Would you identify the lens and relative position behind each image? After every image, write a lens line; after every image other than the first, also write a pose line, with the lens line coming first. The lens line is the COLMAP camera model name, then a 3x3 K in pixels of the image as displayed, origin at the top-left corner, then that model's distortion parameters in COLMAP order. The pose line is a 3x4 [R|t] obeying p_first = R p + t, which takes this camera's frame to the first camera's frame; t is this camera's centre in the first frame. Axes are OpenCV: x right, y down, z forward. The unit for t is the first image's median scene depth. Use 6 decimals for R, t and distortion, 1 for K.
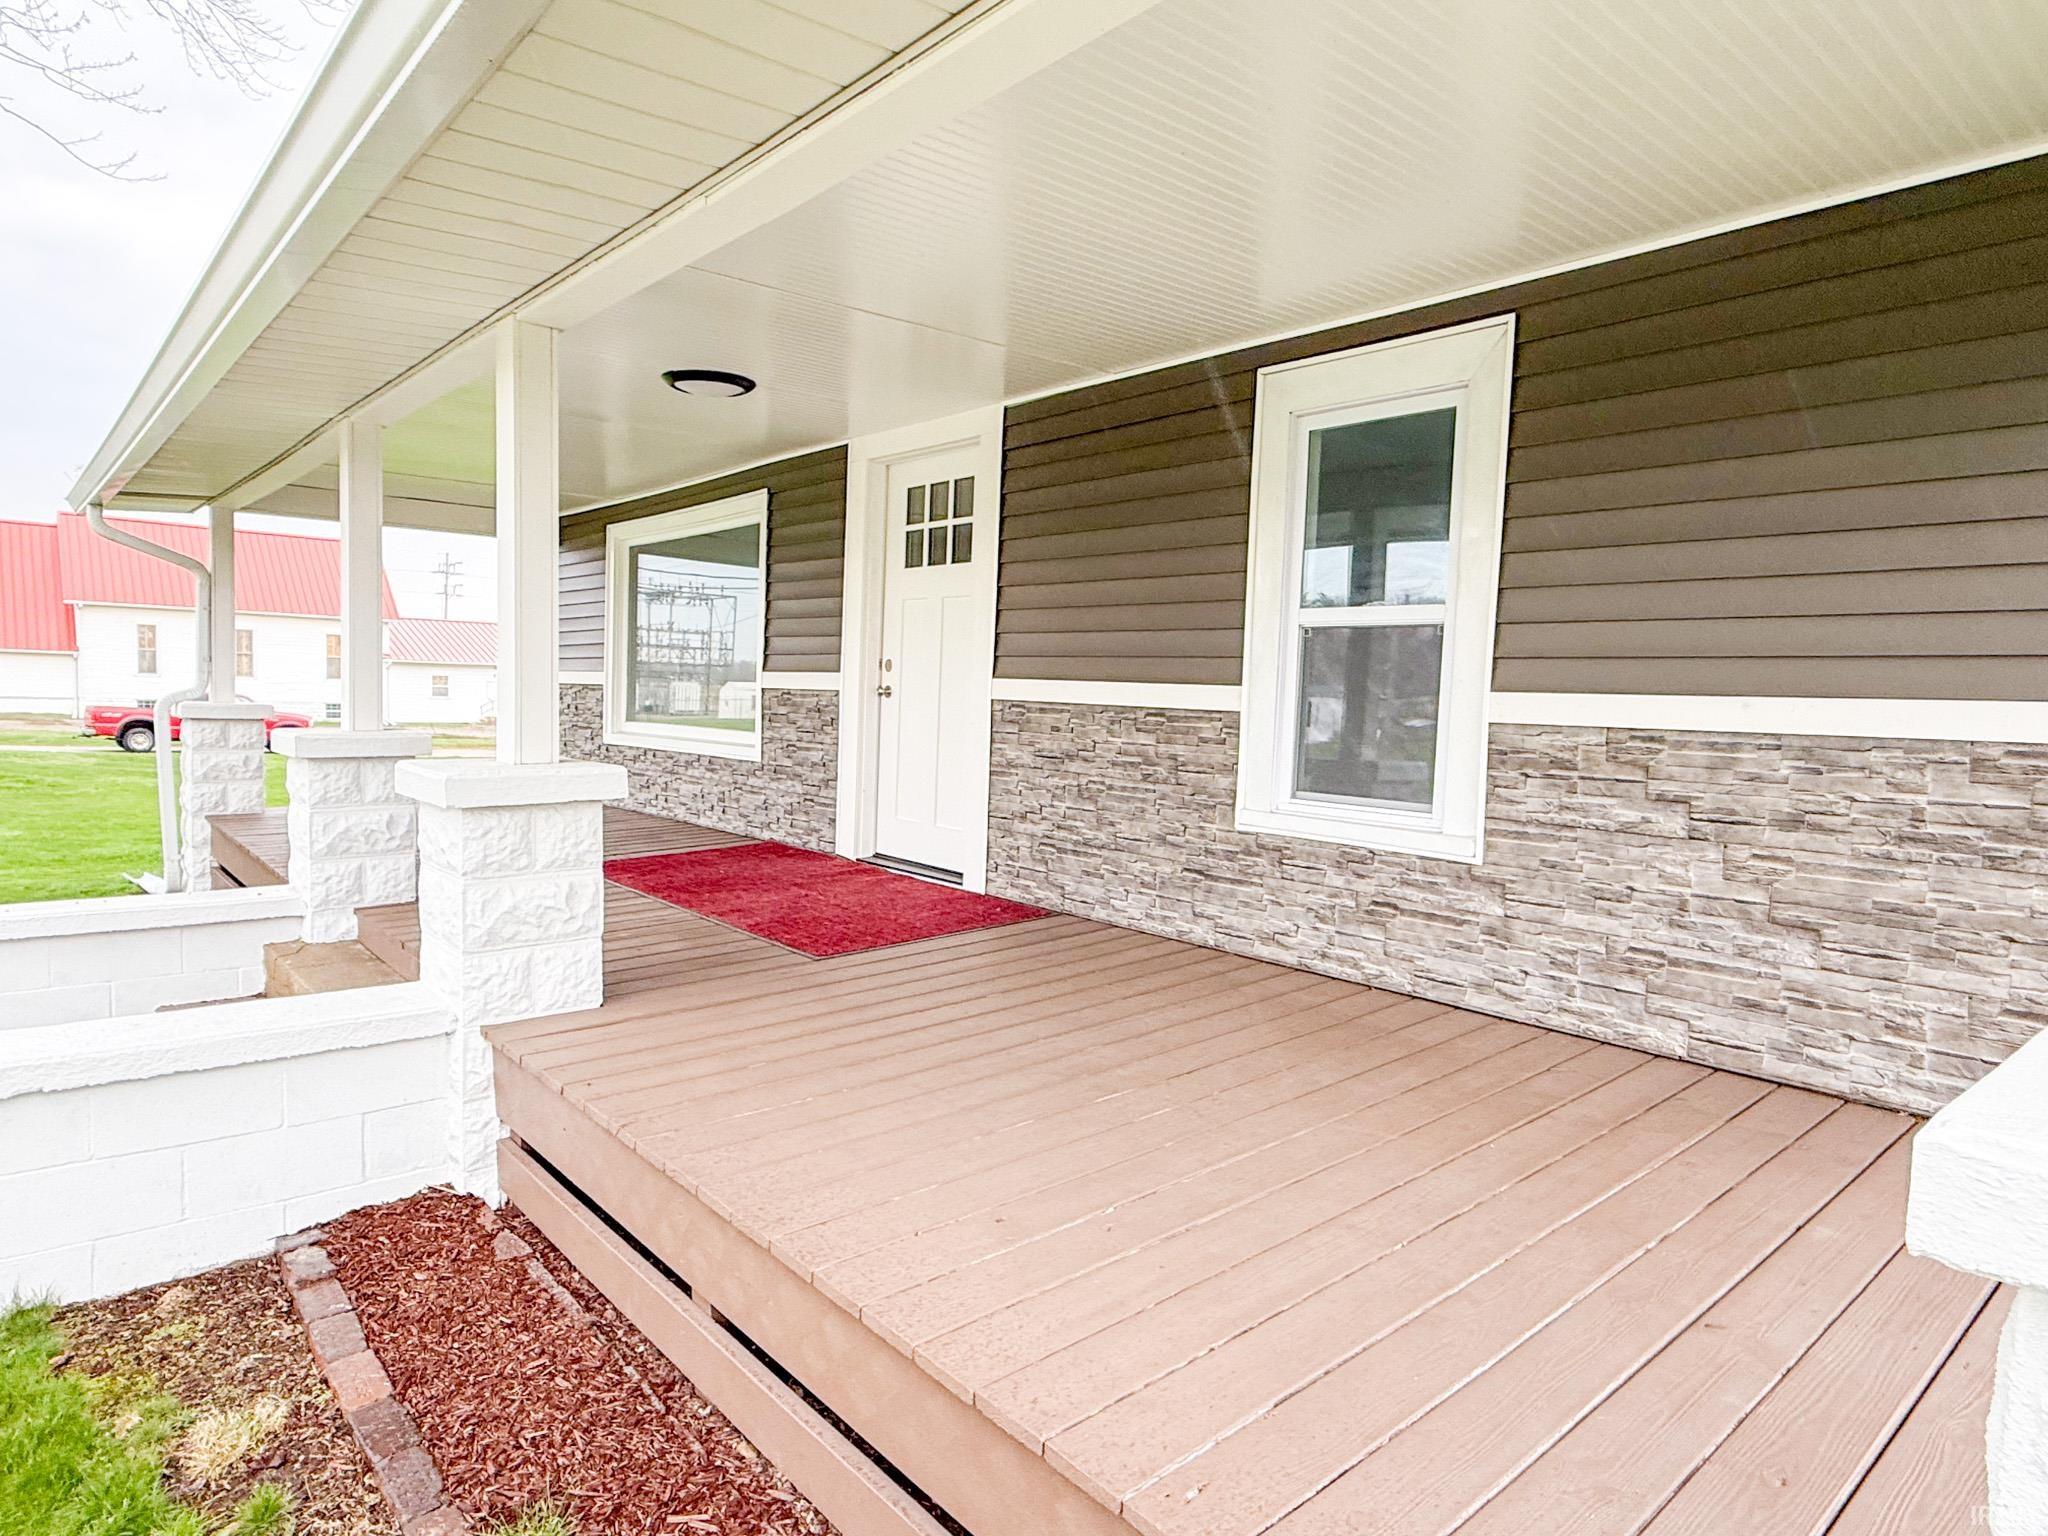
lens RADIAL K [[1196.8, 0, 1031.2], [0, 1196.8, 768.0], [0, 0, 1]] dist [0.006113, 0.003789]
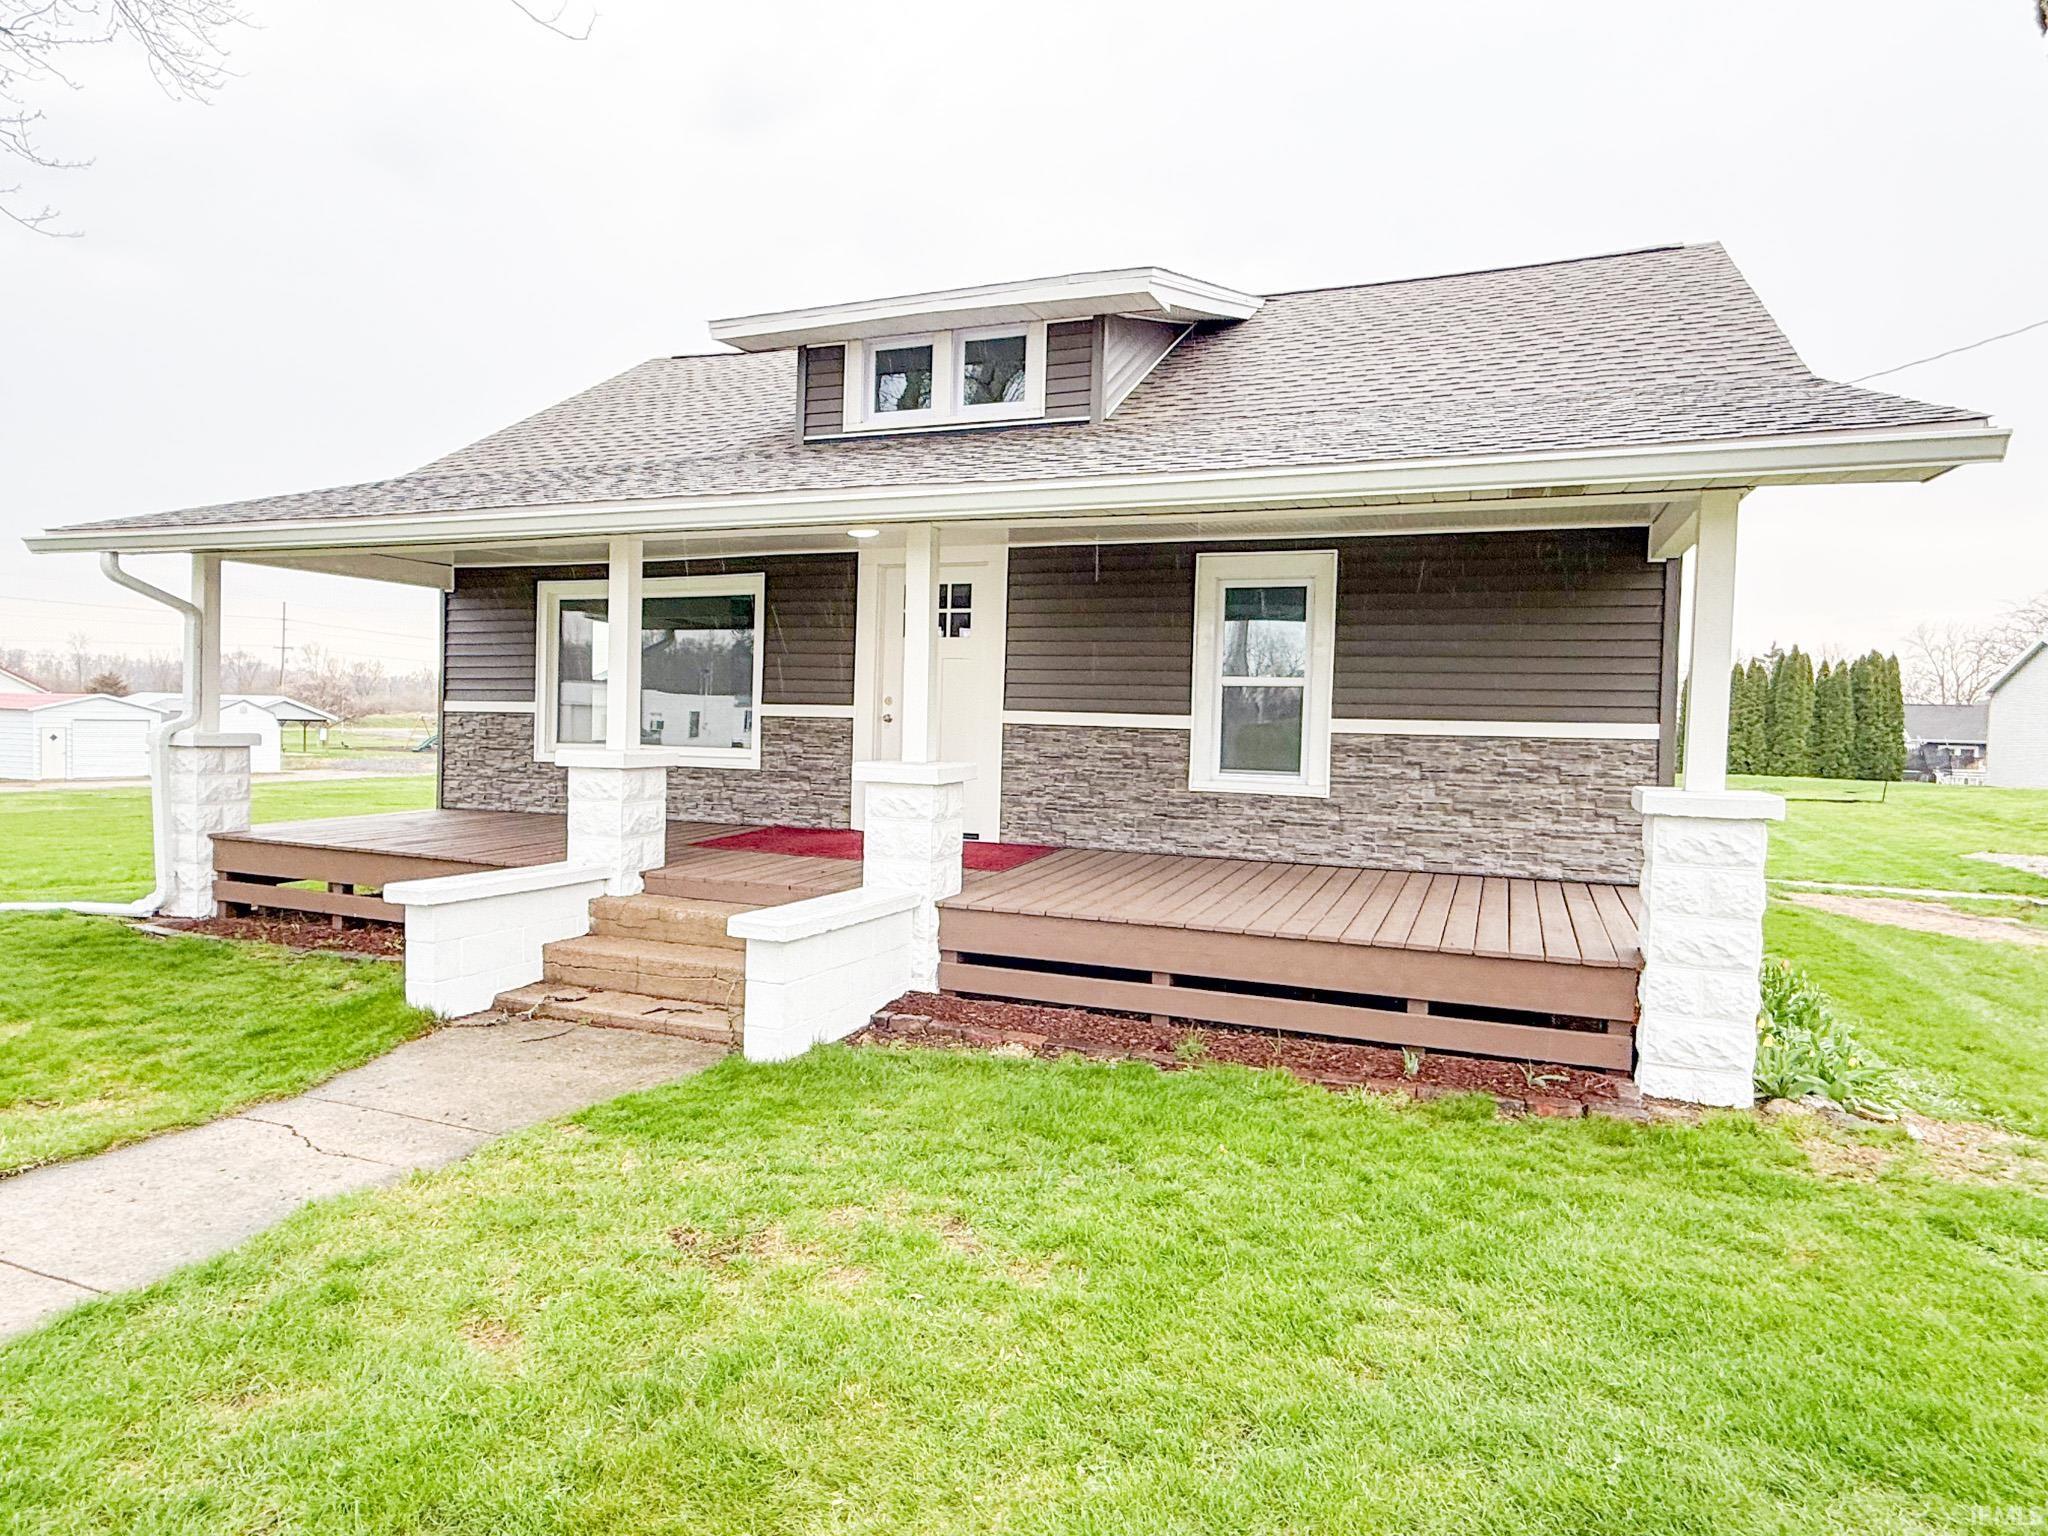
lens RADIAL K [[1196.8, 0, 1016.8], [0, 1196.8, 762.3], [0, 0, 1]] dist [0.006113, 0.003789]
pose [[0.894201, -0.025777, 0.446923, -0.937517], [0.033175, 0.999411, -0.008733, 0.013979], [-0.446435, 0.022636, 0.894530, -0.591089]]
